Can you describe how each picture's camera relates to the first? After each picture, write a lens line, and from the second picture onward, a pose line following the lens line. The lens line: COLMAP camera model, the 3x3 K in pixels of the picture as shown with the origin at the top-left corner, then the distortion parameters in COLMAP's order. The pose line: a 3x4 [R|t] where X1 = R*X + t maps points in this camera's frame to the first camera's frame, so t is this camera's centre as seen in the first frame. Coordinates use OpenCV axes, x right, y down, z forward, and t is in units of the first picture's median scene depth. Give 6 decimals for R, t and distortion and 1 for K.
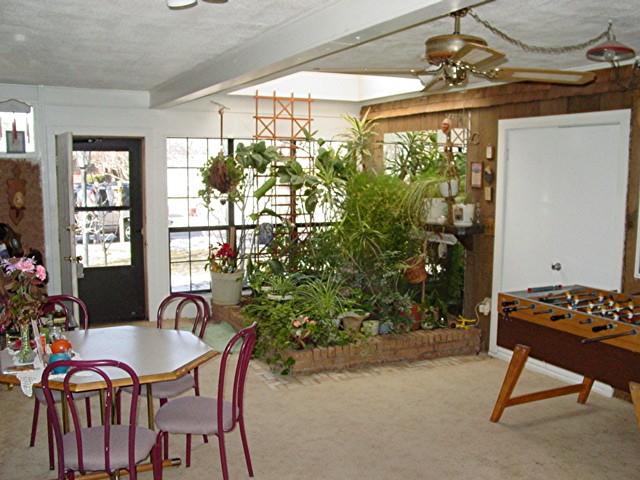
lens RADIAL K [[647.3, 0, 320.0], [0, 647.3, 240.0], [0, 0, 1]] dist [-0.203073, 0.255244]
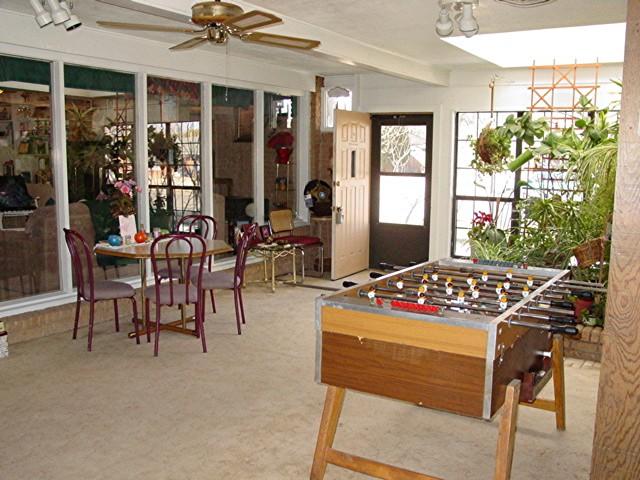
lens RADIAL K [[647.3, 0, 320.0], [0, 647.3, 240.0], [0, 0, 1]] dist [-0.203073, 0.255244]
pose [[0.516662, 0.110494, -0.849030, 0.589137], [-0.105358, 0.992306, 0.065026, 0.008811], [0.849683, 0.055856, 0.524328, 0.246970]]
